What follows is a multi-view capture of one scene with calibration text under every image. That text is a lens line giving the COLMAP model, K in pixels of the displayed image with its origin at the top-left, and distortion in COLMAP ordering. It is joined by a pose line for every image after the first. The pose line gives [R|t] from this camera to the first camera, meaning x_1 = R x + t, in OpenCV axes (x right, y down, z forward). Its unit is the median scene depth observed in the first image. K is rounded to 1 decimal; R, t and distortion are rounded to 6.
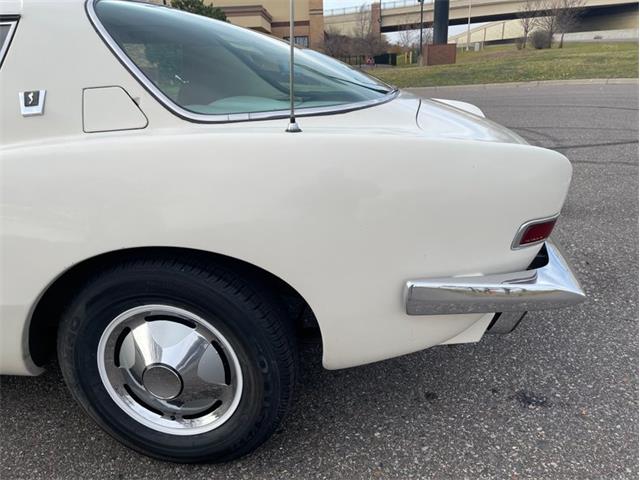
lens RADIAL K [[485.8, 0, 320.0], [0, 485.8, 240.0], [0, 0, 1]] dist [0.089813, -0.130093]
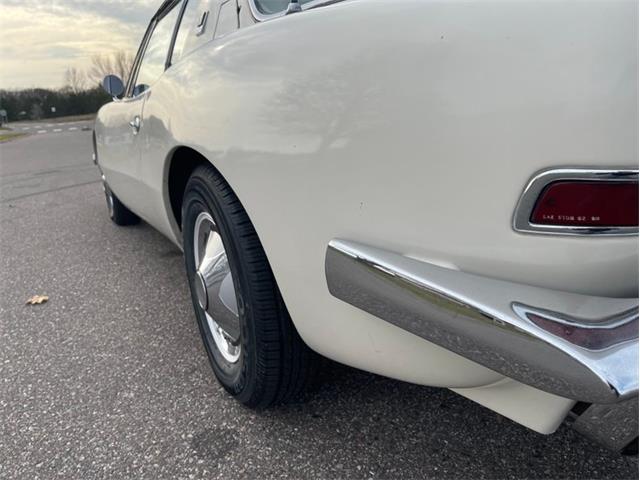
lens RADIAL K [[486.5, 0, 321.7], [0, 486.5, 234.0], [0, 0, 1]] dist [0.089196, -0.128541]
pose [[0.615838, 0.231970, -0.752950, 0.130926], [-0.254163, 0.963074, 0.088825, 0.005417], [0.745751, 0.136670, 0.652056, 0.117152]]
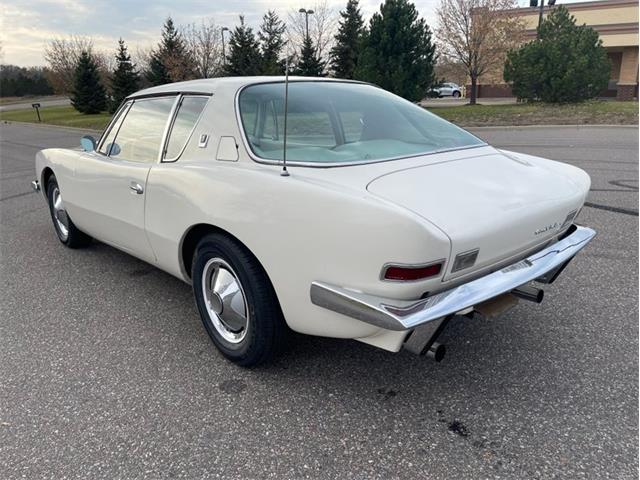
lens RADIAL K [[485.8, 0, 320.0], [0, 485.8, 240.0], [0, 0, 1]] dist [0.089813, -0.130093]
pose [[0.768170, 0.223758, -0.599873, 0.222110], [-0.239661, 0.969317, 0.054665, -0.026530], [0.593699, 0.101774, 0.798225, -0.046364]]
